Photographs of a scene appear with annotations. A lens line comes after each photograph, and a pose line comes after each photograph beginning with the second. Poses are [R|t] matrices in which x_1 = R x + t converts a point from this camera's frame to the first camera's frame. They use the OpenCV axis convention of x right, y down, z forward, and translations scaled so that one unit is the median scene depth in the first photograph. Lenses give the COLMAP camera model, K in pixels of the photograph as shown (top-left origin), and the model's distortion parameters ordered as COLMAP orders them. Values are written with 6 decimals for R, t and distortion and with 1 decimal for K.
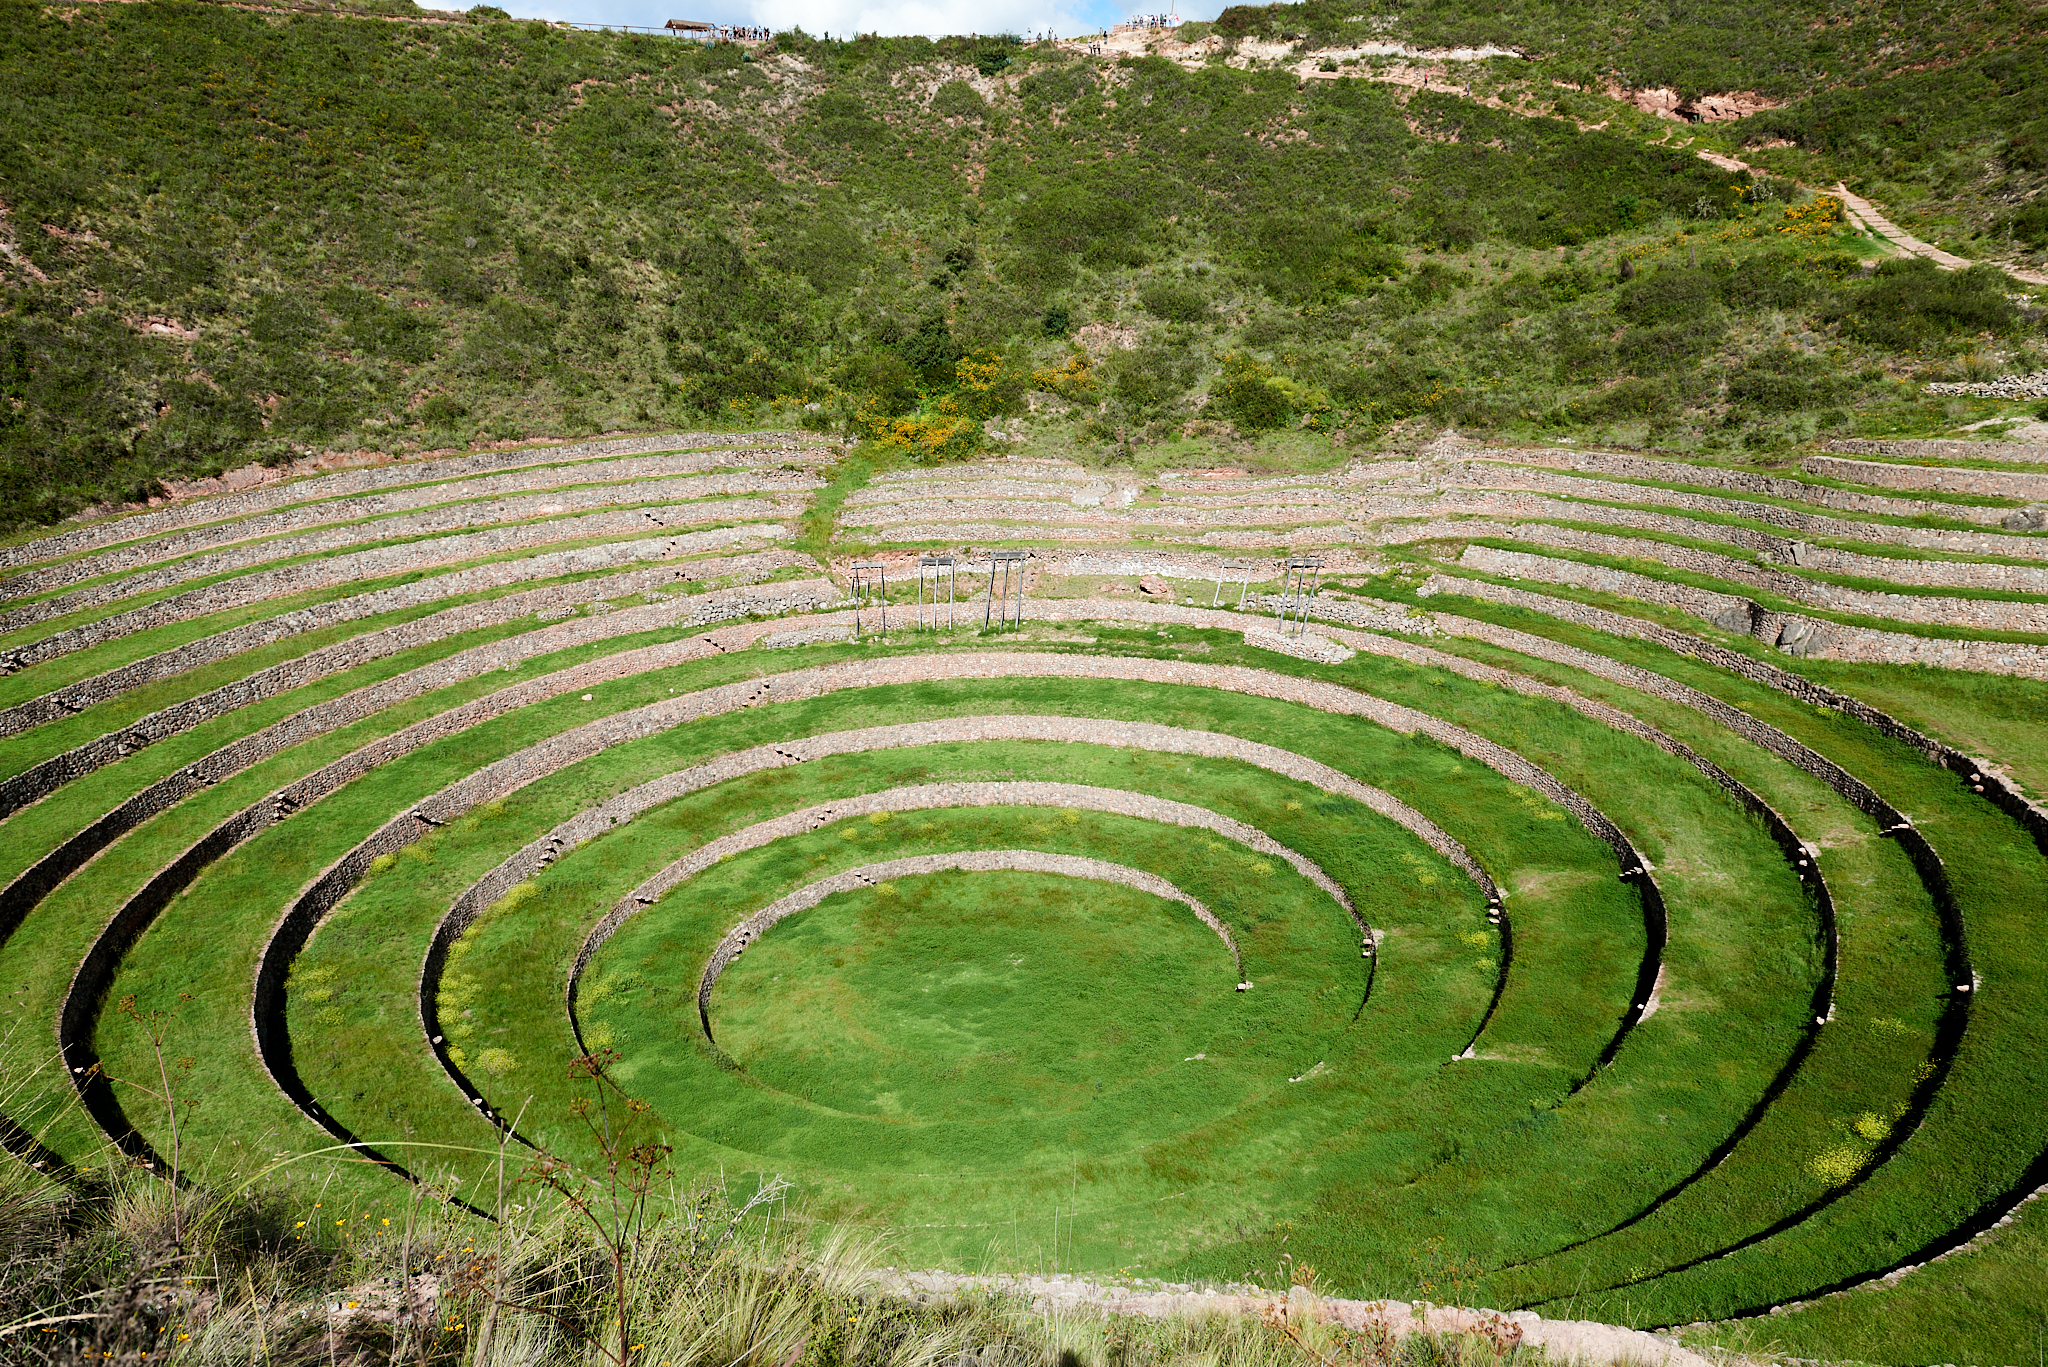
lens RADIAL K [[1408.9, 0, 1024.4], [0, 1408.9, 684.6], [0, 0, 1]] dist [0.006677, -0.003253]
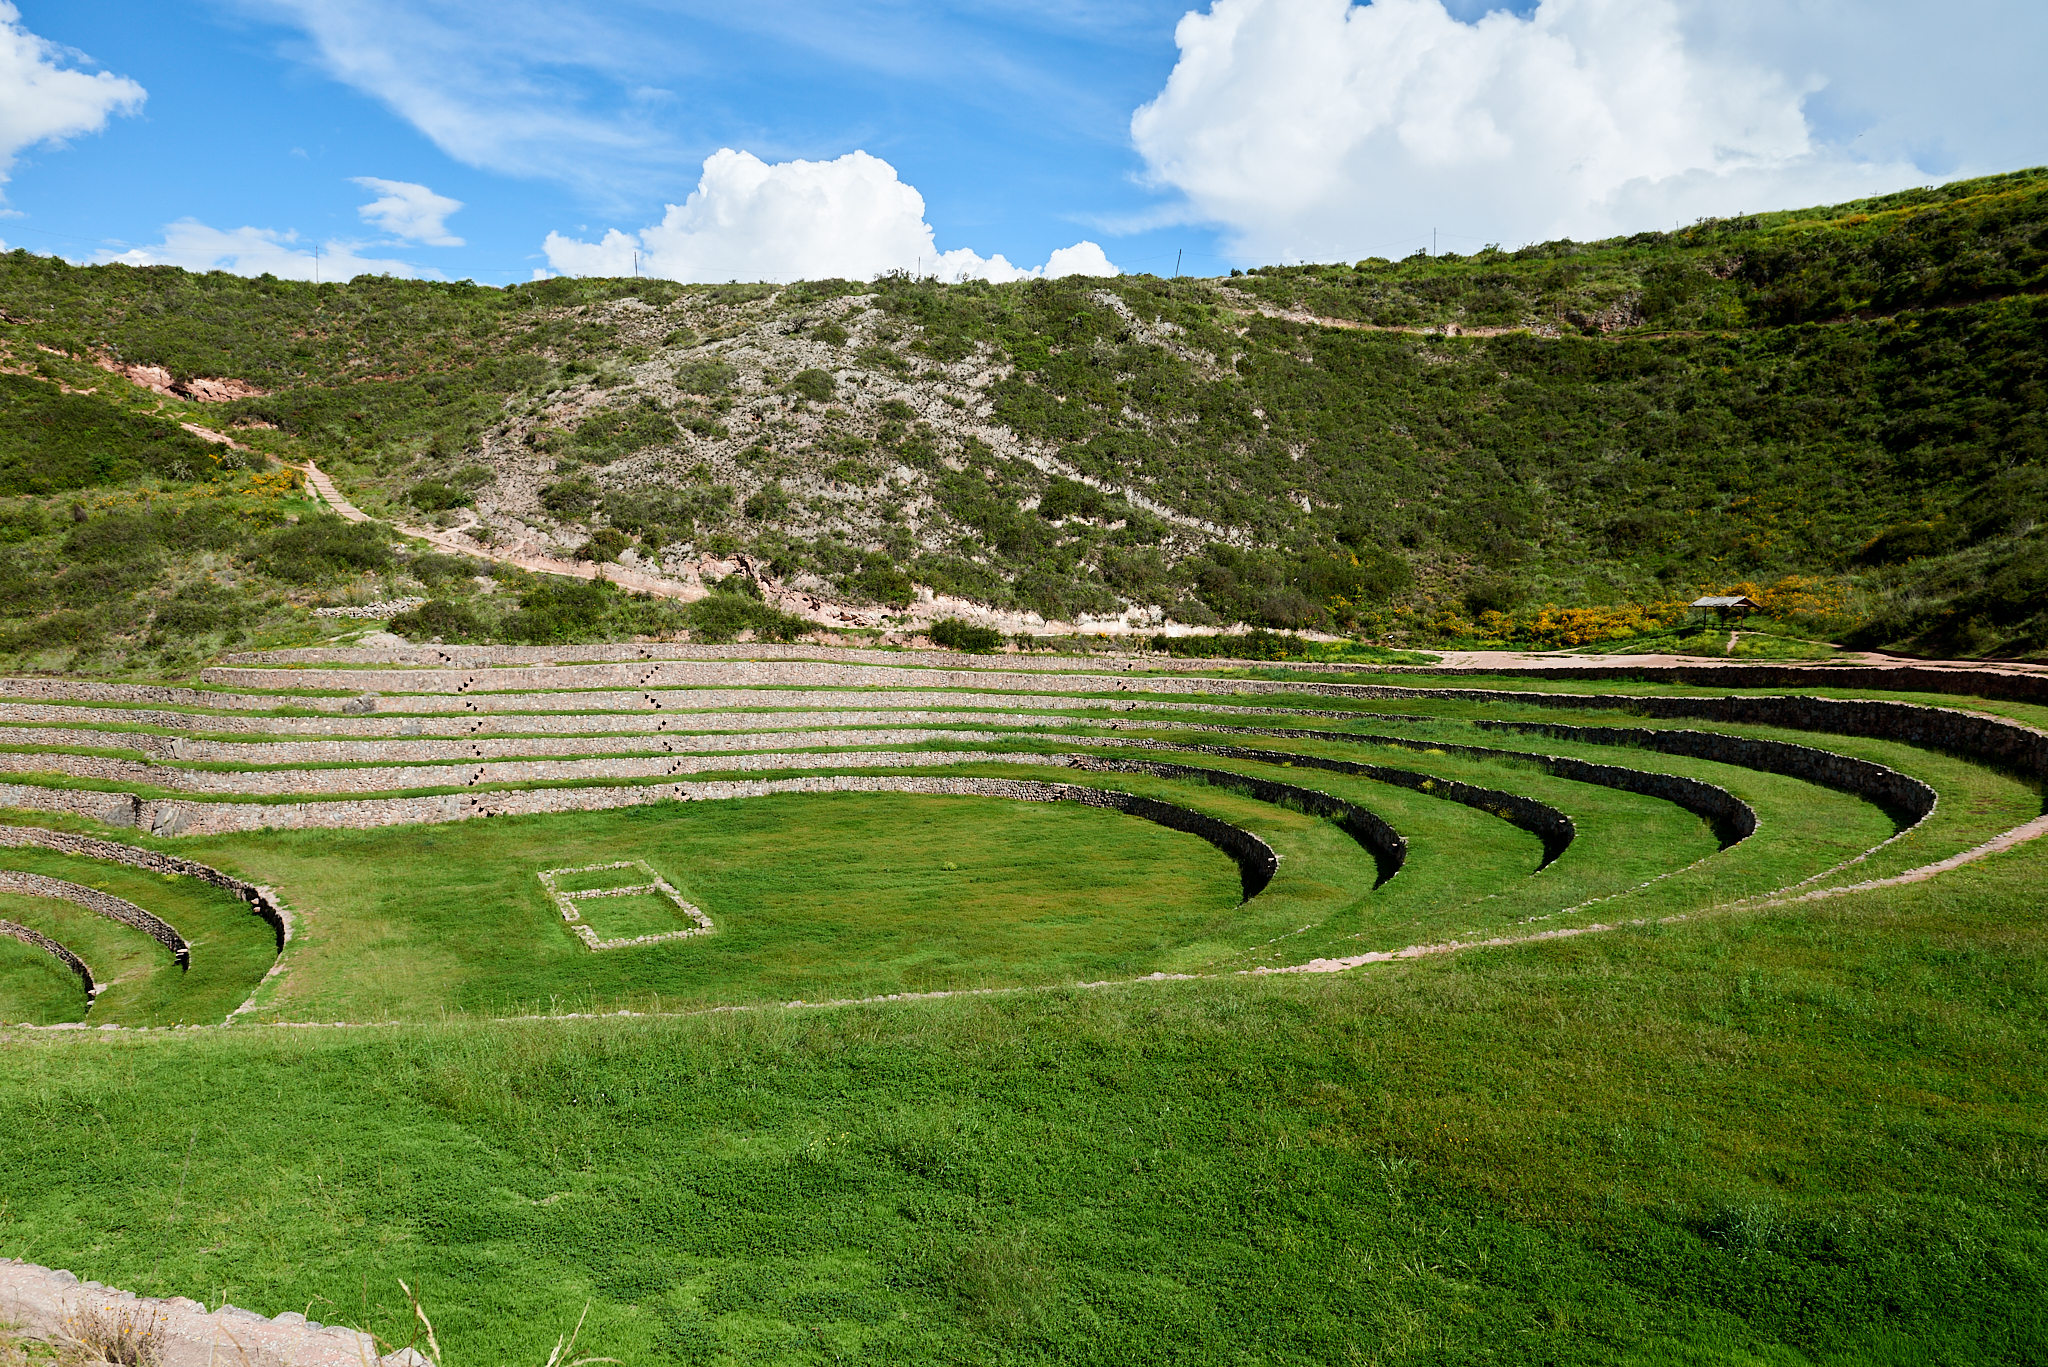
lens RADIAL K [[1408.9, 0, 1025.1], [0, 1408.9, 682.6], [0, 0, 1]] dist [0.006677, -0.003253]
pose [[0.678512, -0.014685, 0.734443, 0.159164], [0.174909, 0.974275, -0.142109, 0.104546], [-0.713463, 0.224883, 0.663625, -0.165252]]
